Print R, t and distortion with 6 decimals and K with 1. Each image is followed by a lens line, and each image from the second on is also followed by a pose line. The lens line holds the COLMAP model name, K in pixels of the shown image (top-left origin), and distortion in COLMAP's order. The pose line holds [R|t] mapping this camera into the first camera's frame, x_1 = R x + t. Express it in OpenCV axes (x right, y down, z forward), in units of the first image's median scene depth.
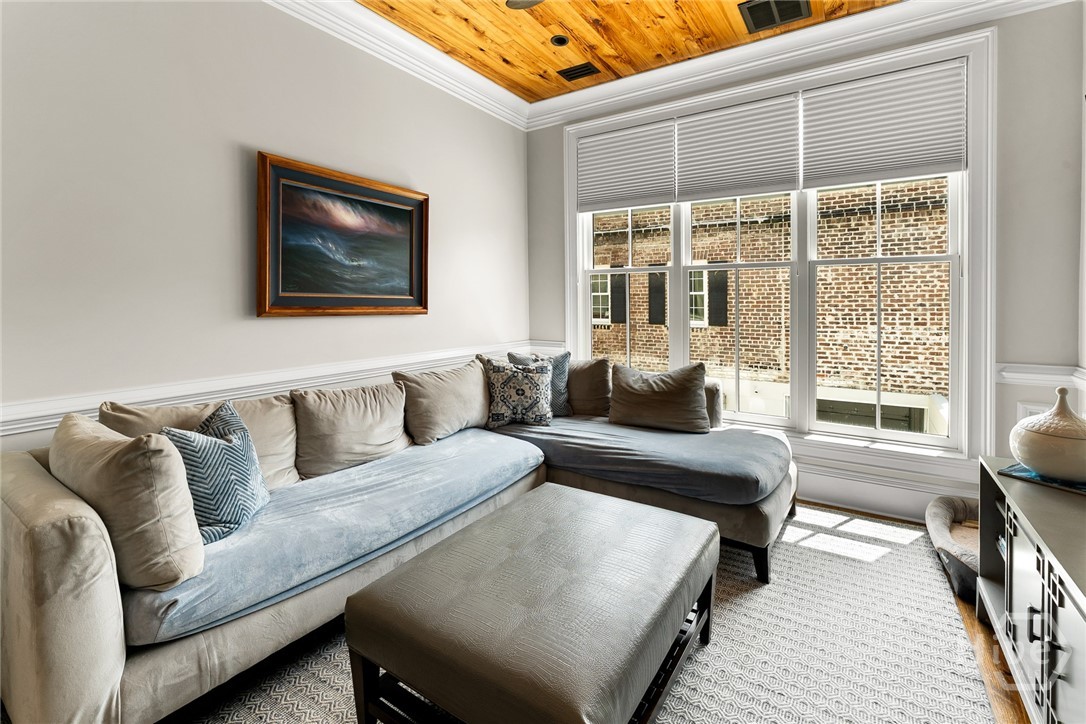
lens RADIAL K [[492.1, 0, 542.7], [0, 492.1, 306.6], [0, 0, 1]] dist [-0.000843, 0.000077]
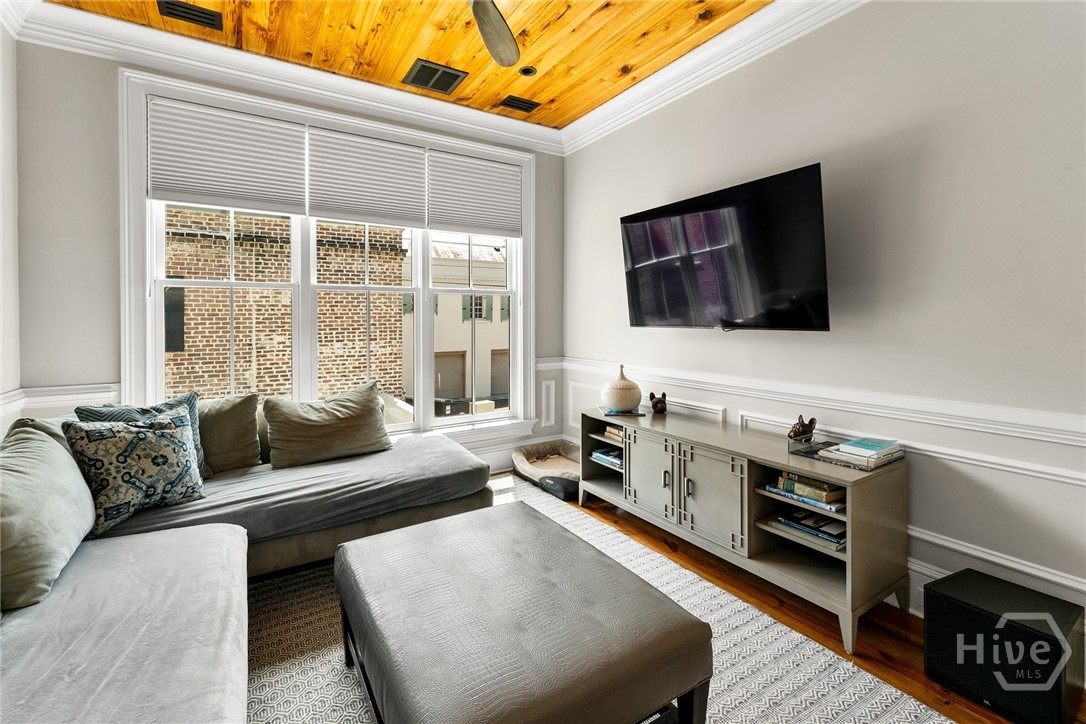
lens RADIAL K [[470.4, 0, 542.0], [0, 470.4, 317.7], [0, 0, 1]] dist [-0.000157, -0.000078]
pose [[0.413973, 0.003592, 0.910282, -0.151787], [0.015307, 0.999823, -0.010907, -0.000992], [-0.910160, 0.018449, 0.413845, 0.099776]]
